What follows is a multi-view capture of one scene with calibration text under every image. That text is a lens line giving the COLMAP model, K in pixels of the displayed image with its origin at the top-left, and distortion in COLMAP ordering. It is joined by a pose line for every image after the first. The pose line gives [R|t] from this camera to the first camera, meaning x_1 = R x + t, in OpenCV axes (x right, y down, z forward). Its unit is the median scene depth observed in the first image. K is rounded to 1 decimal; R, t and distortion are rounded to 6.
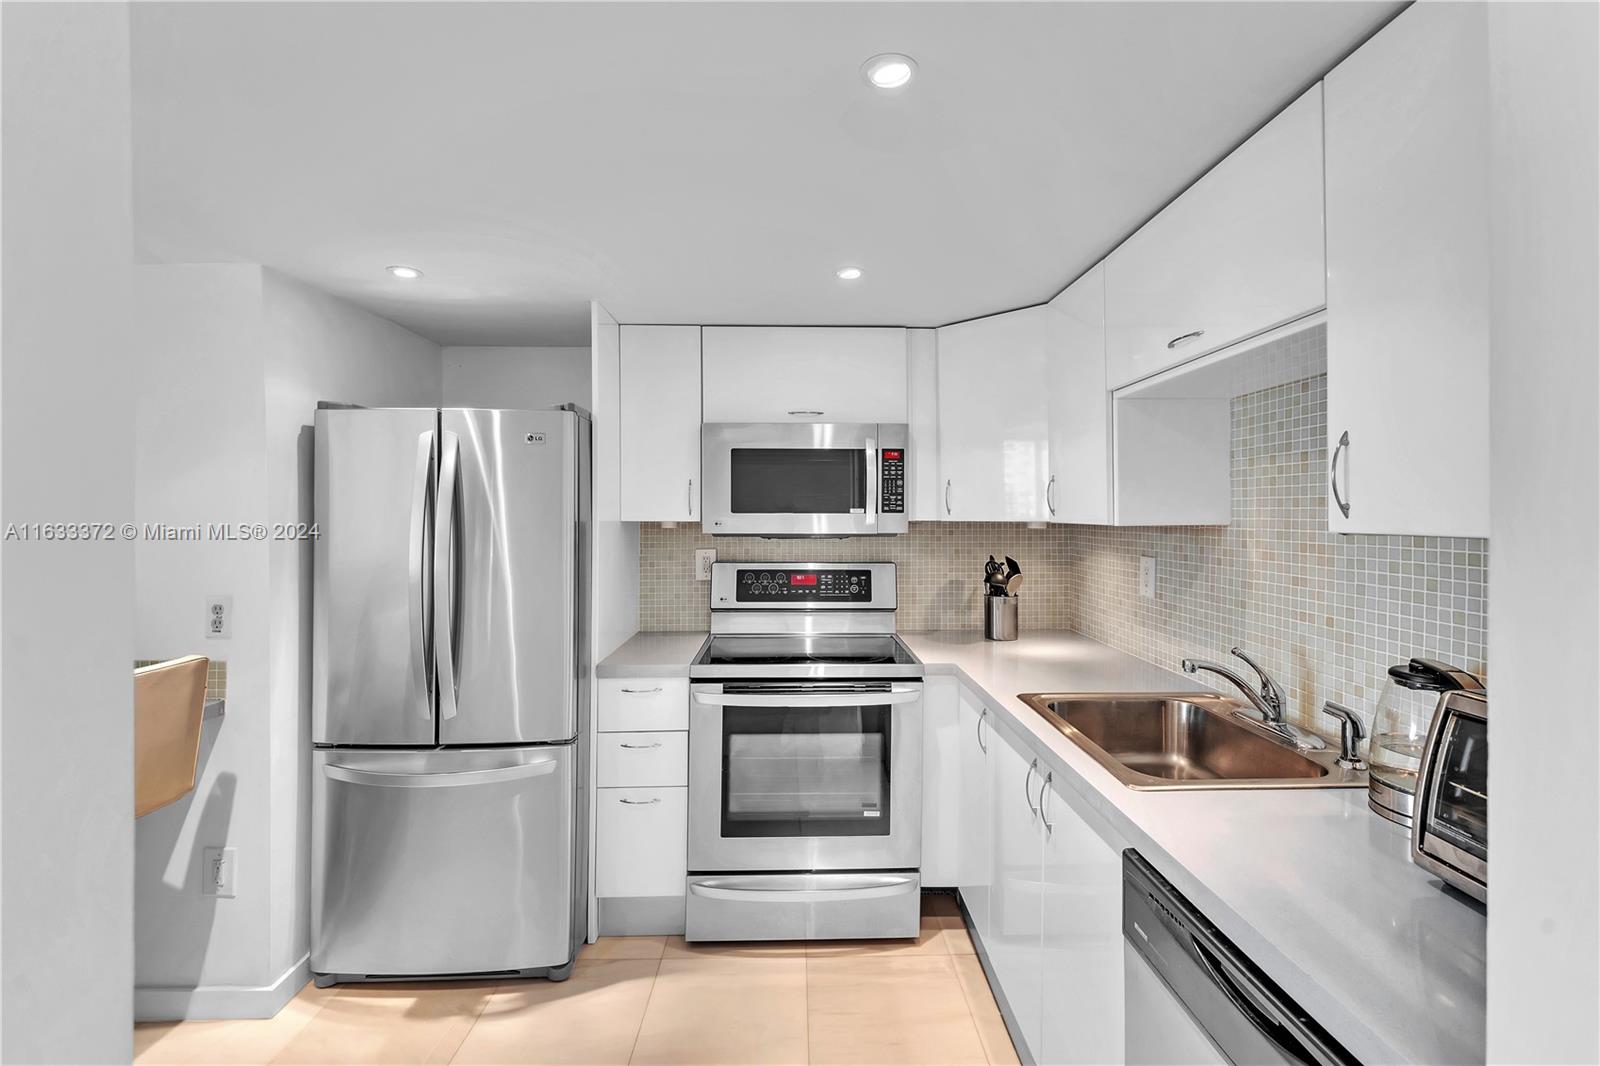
lens RADIAL K [[673.7, 0, 812.1], [0, 673.7, 514.4], [0, 0, 1]] dist [0.006605, -0.001301]
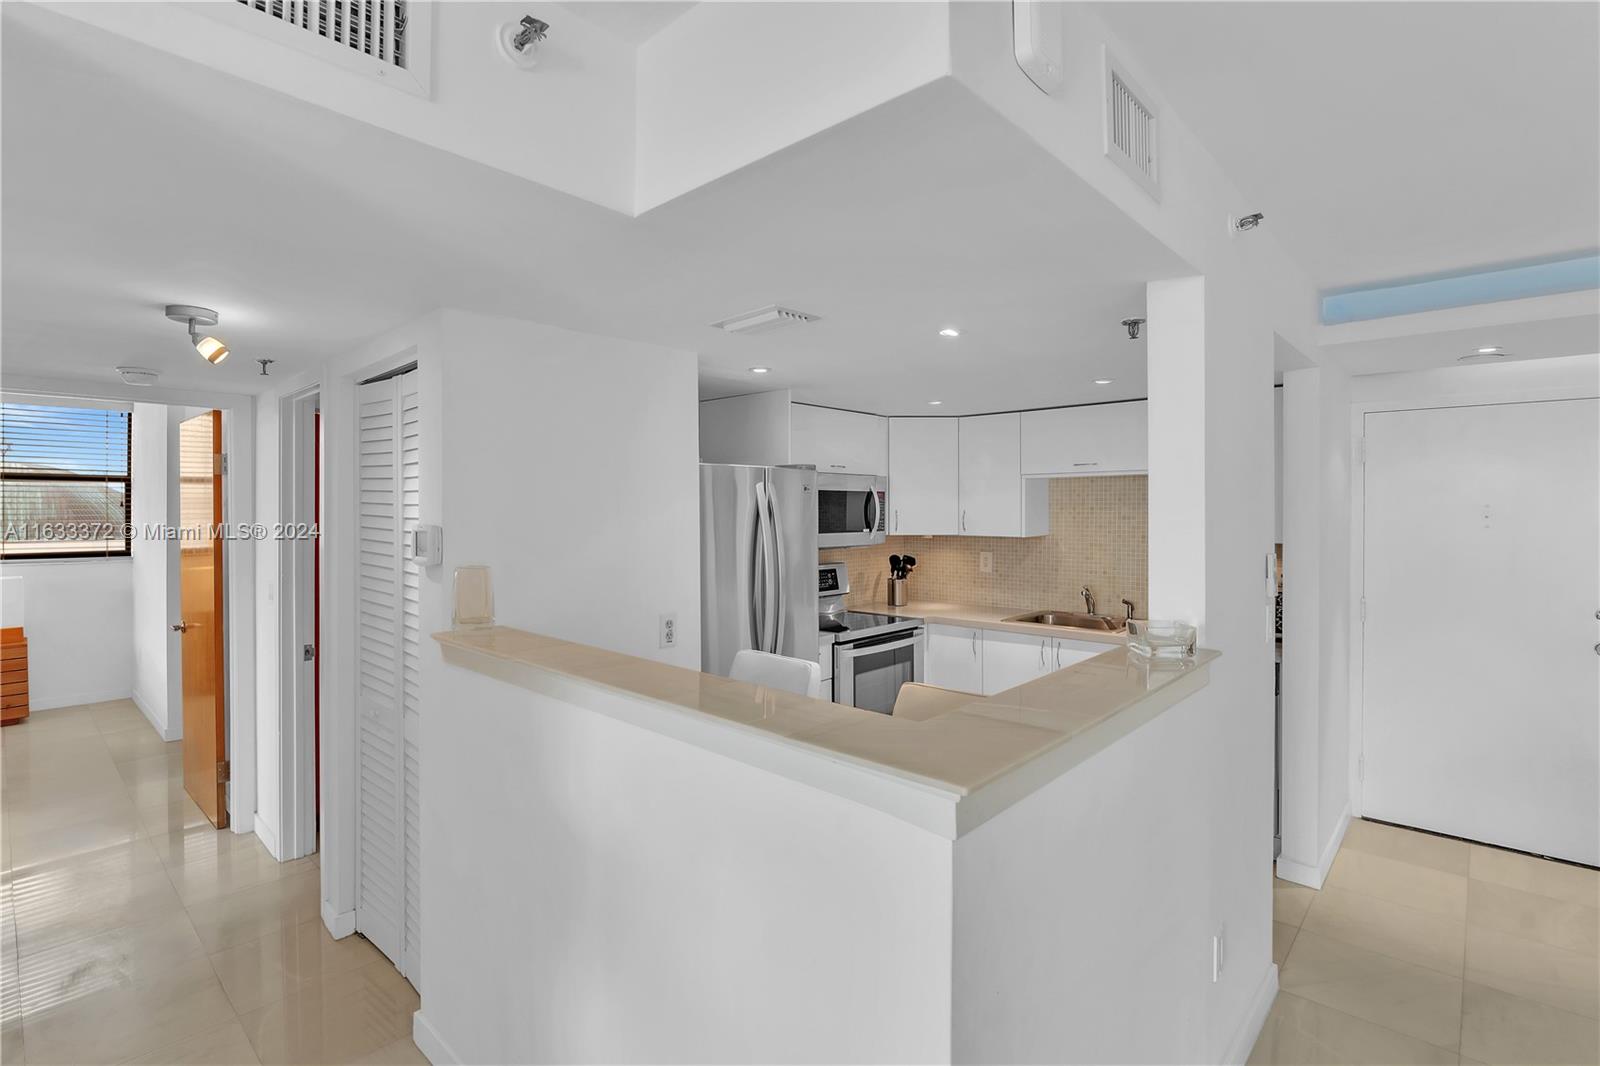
lens RADIAL K [[712.9, 0, 812.6], [0, 712.9, 520.9], [0, 0, 1]] dist [0.001072, -0.000310]
pose [[0.704540, -0.012197, 0.709559, -1.372964], [0.003011, 0.999895, 0.014198, -0.058303], [-0.709658, -0.007866, 0.704503, -0.100002]]
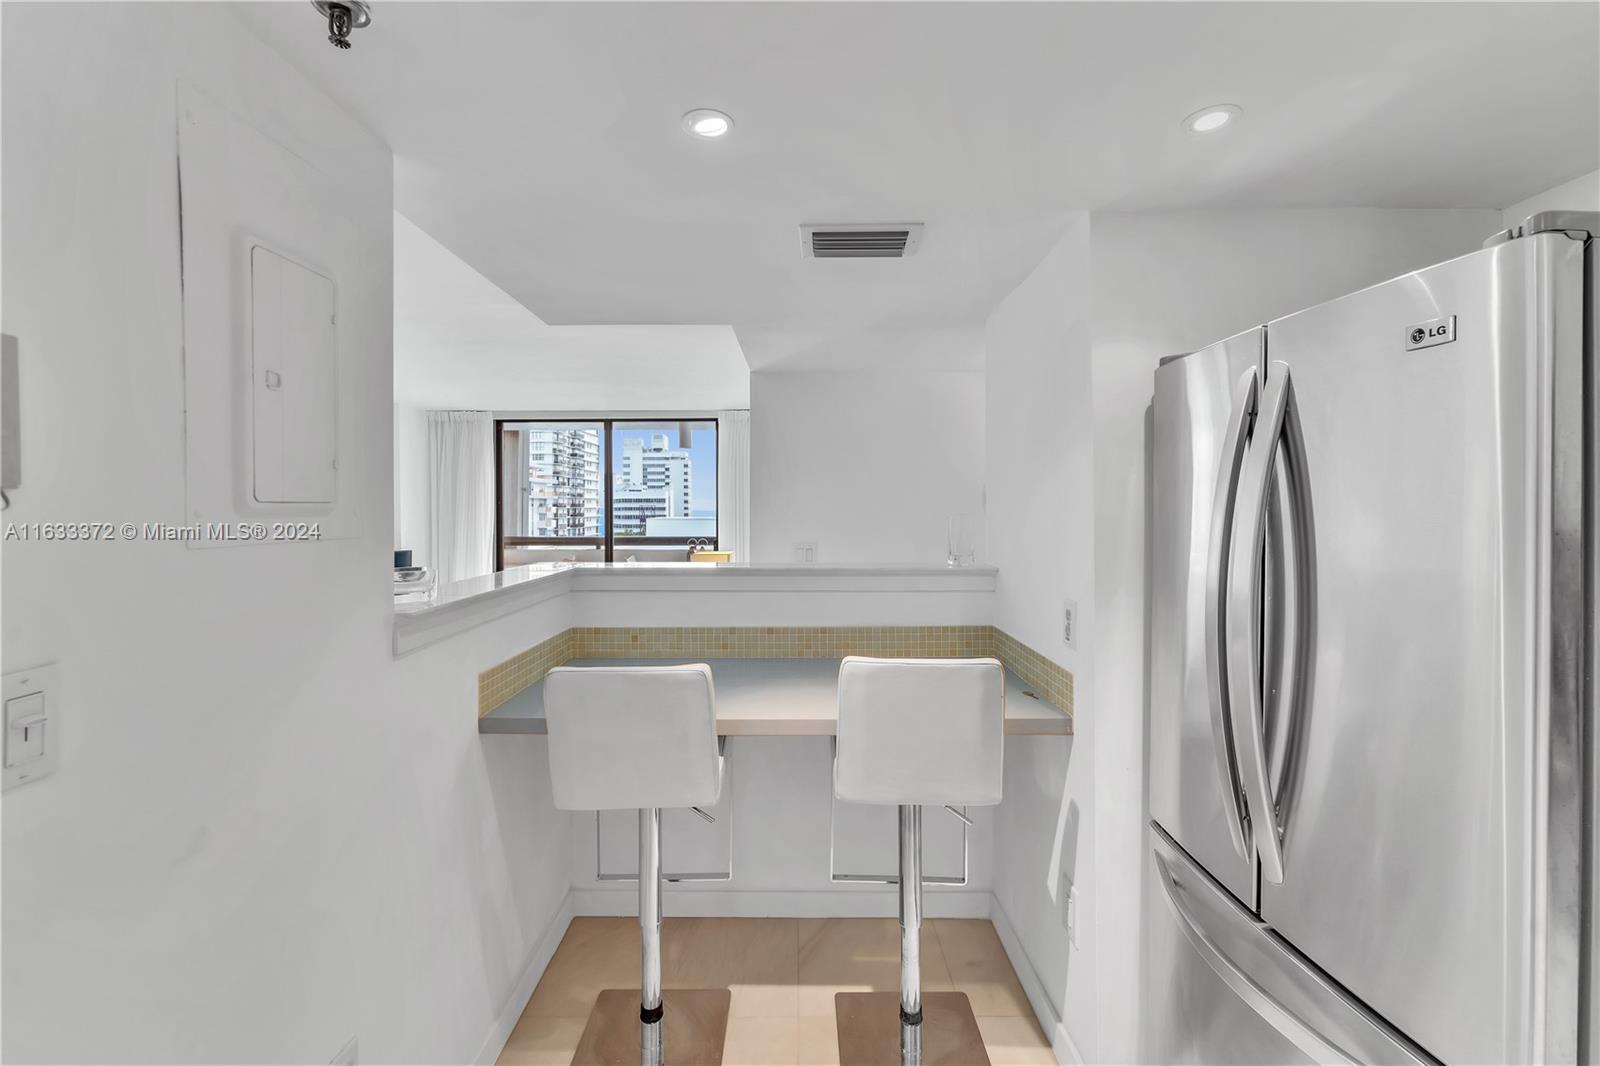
lens RADIAL K [[673.7, 0, 783.3], [0, 673.7, 504.4], [0, 0, 1]] dist [0.006605, -0.001301]
pose [[-0.032241, -0.002242, -0.999478, 0.024641], [0.001336, 0.999996, -0.002286, -0.003926], [0.999479, -0.001409, -0.032238, 0.549302]]
